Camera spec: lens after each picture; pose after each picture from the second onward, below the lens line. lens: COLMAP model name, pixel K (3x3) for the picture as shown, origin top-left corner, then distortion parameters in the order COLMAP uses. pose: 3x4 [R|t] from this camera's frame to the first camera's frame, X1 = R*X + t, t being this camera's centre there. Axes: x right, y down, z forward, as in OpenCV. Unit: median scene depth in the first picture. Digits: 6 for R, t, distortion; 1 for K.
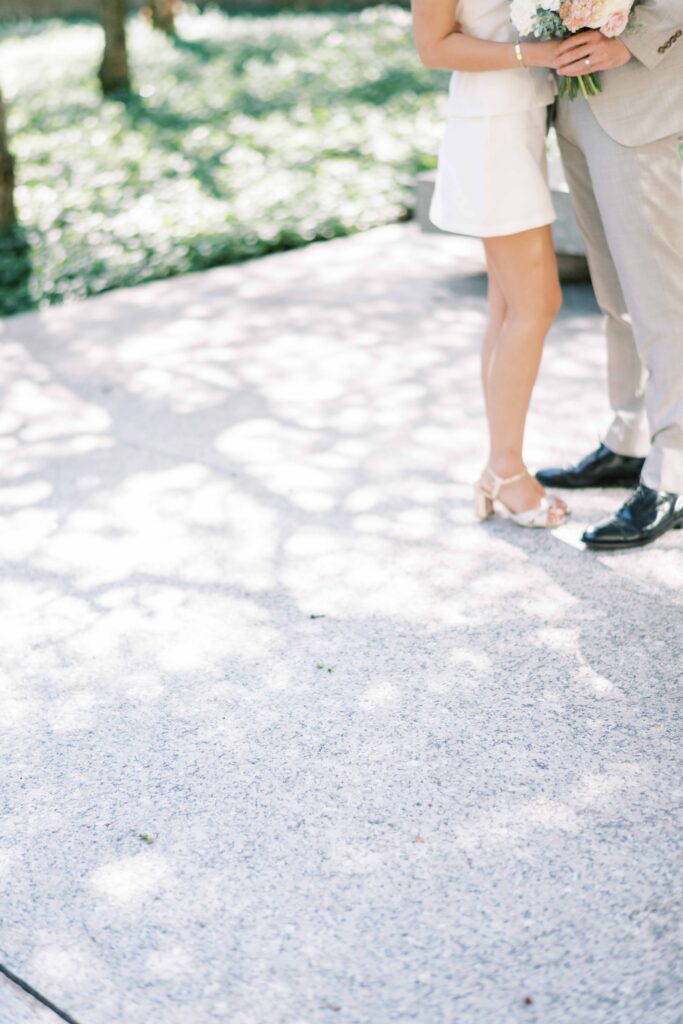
lens RADIAL K [[1692.6, 0, 341.9], [0, 1692.6, 514.1], [0, 0, 1]] dist [-0.075753, 0.000000]
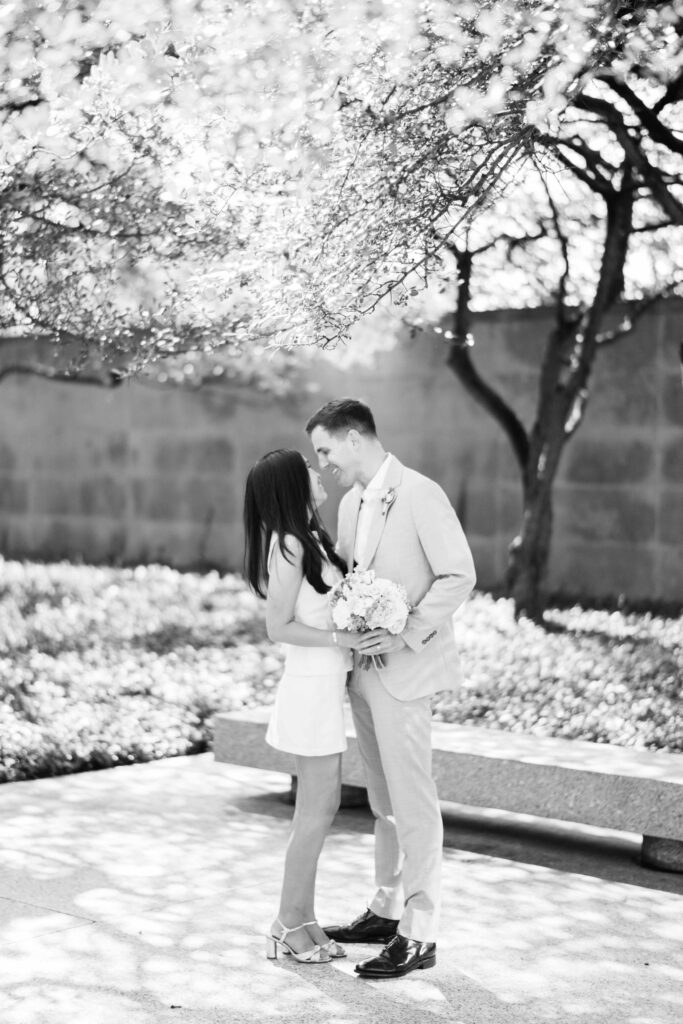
lens RADIAL K [[1692.6, 0, 337.9], [0, 1692.6, 513.1], [0, 0, 1]] dist [-0.075753, 0.000000]
pose [[0.985238, 0.093511, 0.143391, -0.097217], [-0.043243, 0.946408, -0.320067, 0.090657], [-0.165636, 0.309141, 0.936481, -0.387460]]
